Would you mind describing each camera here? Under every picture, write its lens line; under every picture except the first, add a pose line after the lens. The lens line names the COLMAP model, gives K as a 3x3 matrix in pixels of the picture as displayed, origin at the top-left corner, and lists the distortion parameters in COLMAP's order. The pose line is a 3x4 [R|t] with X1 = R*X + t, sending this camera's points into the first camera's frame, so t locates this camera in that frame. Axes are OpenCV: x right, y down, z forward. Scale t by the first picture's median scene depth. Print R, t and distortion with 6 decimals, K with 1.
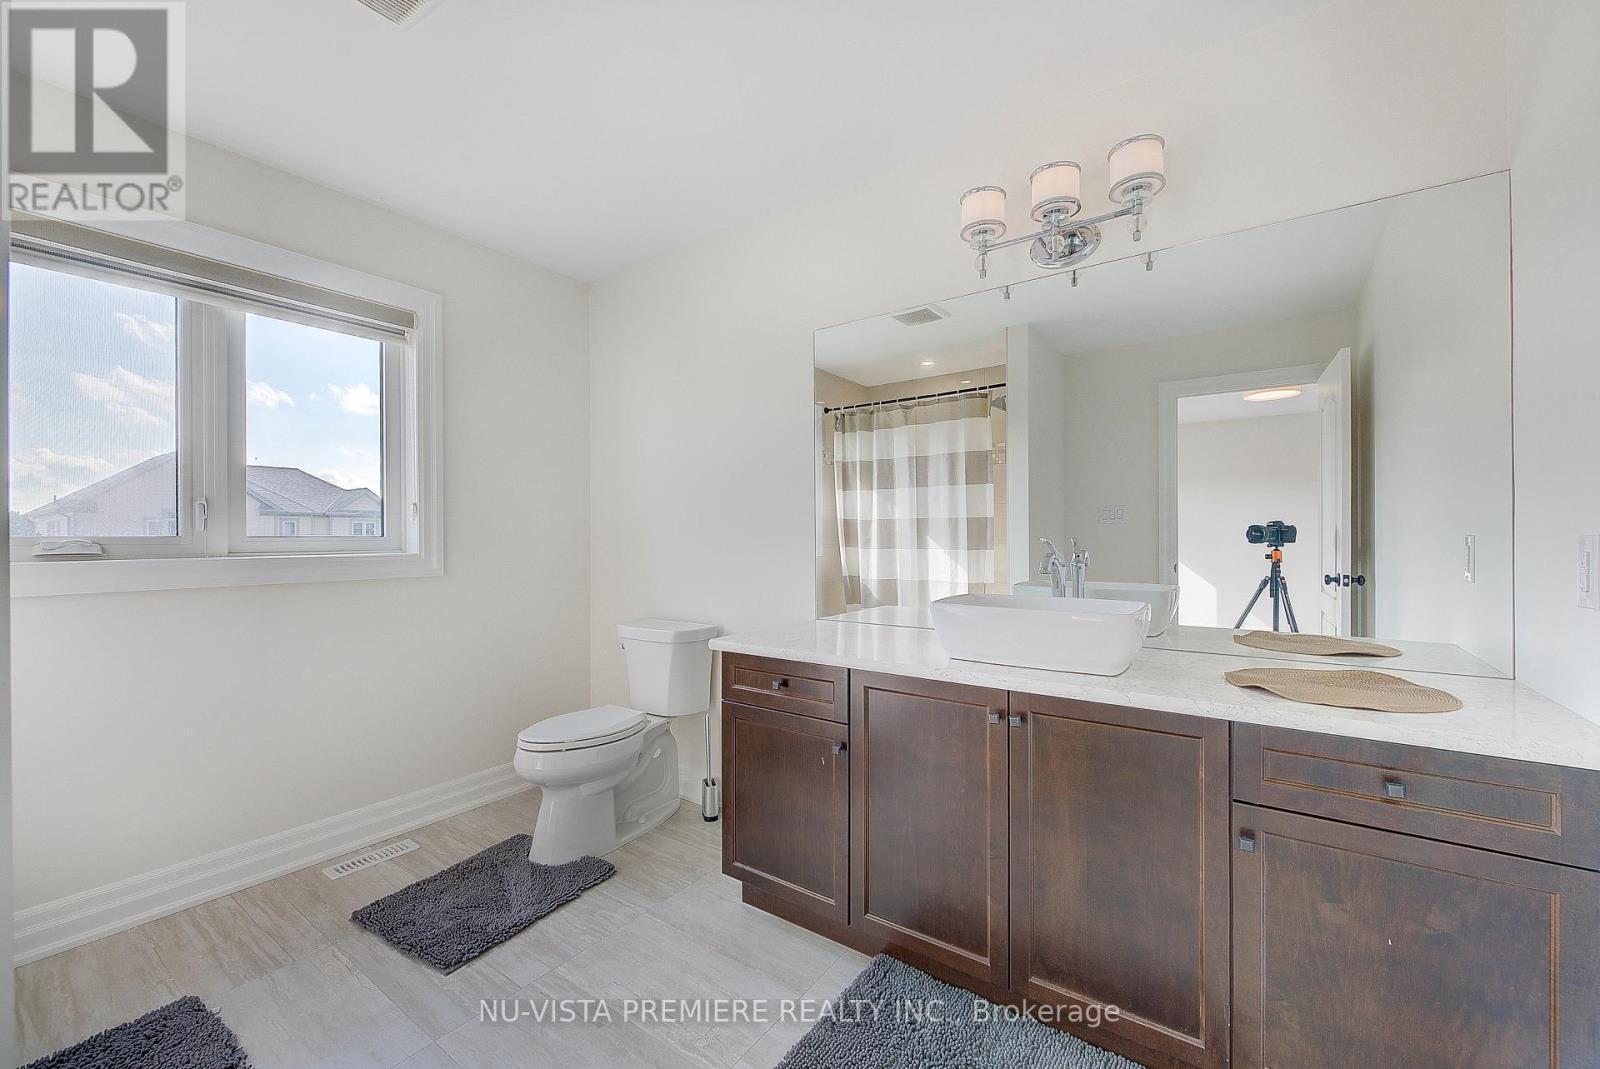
lens RADIAL K [[637.2, 0, 795.3], [0, 637.2, 538.9], [0, 0, 1]] dist [-0.000712, -0.000189]
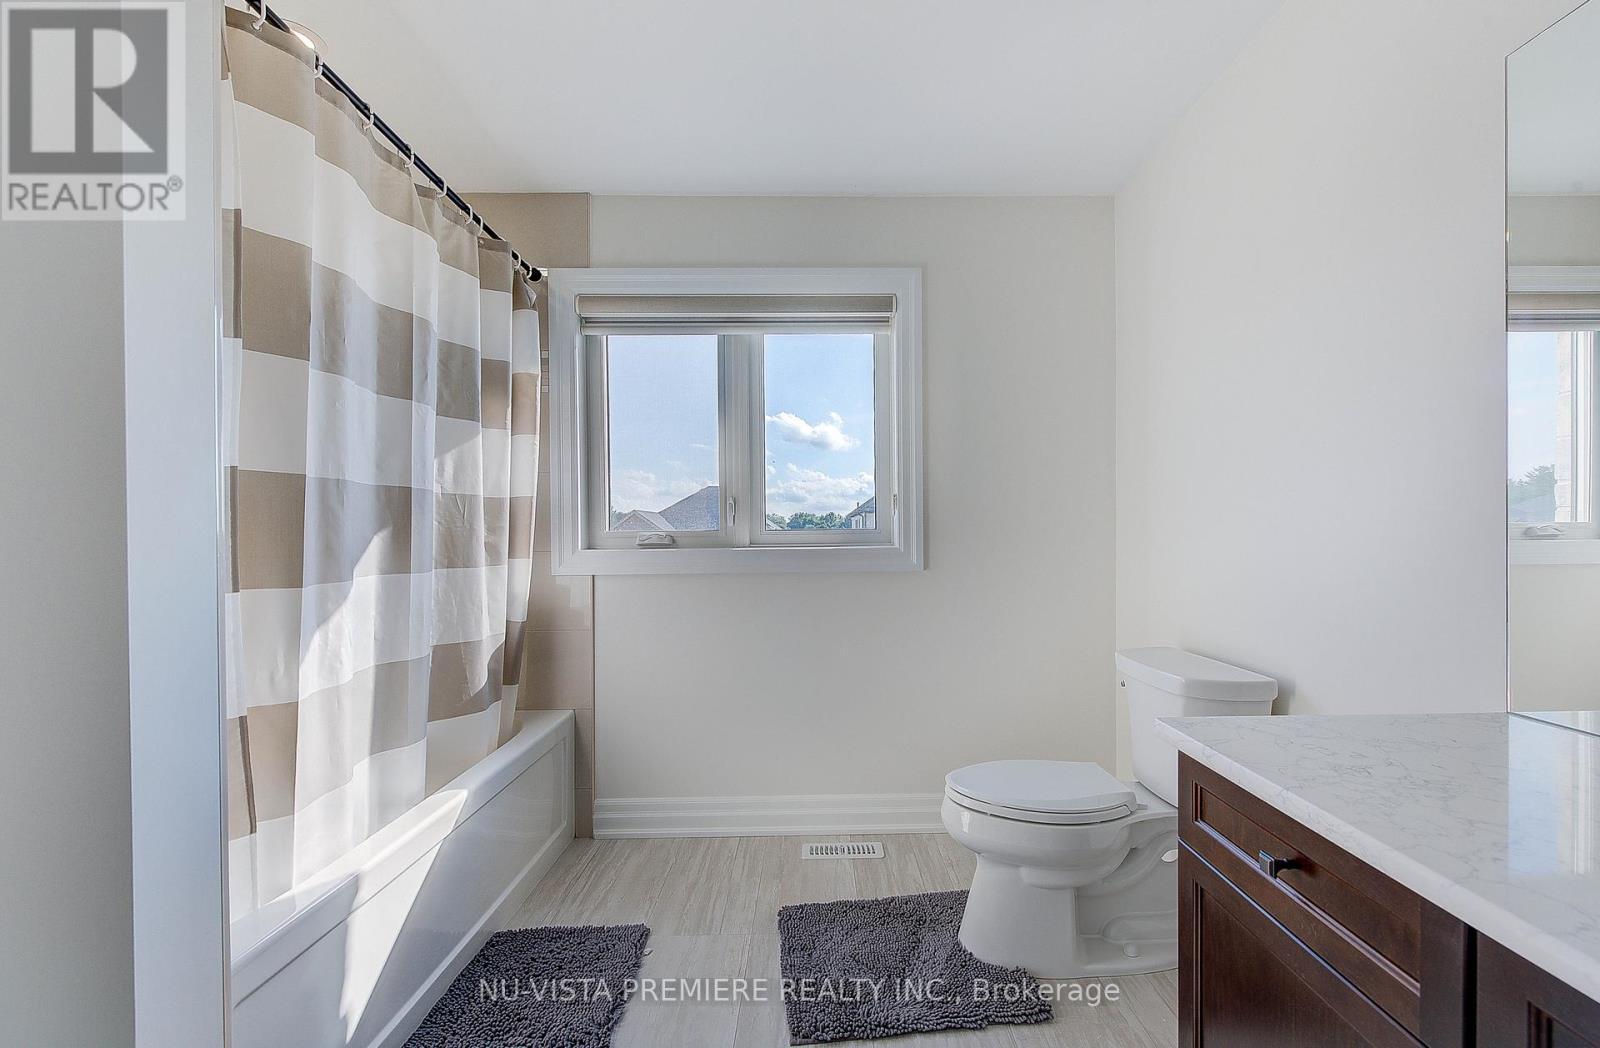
lens RADIAL K [[636.1, 0, 804.3], [0, 636.1, 536.2], [0, 0, 1]] dist [0.009082, -0.000036]
pose [[0.590797, 0.004869, -0.806805, 0.110938], [0.006677, 0.999918, 0.010923, -0.004176], [0.806792, -0.011841, 0.590716, 0.378590]]
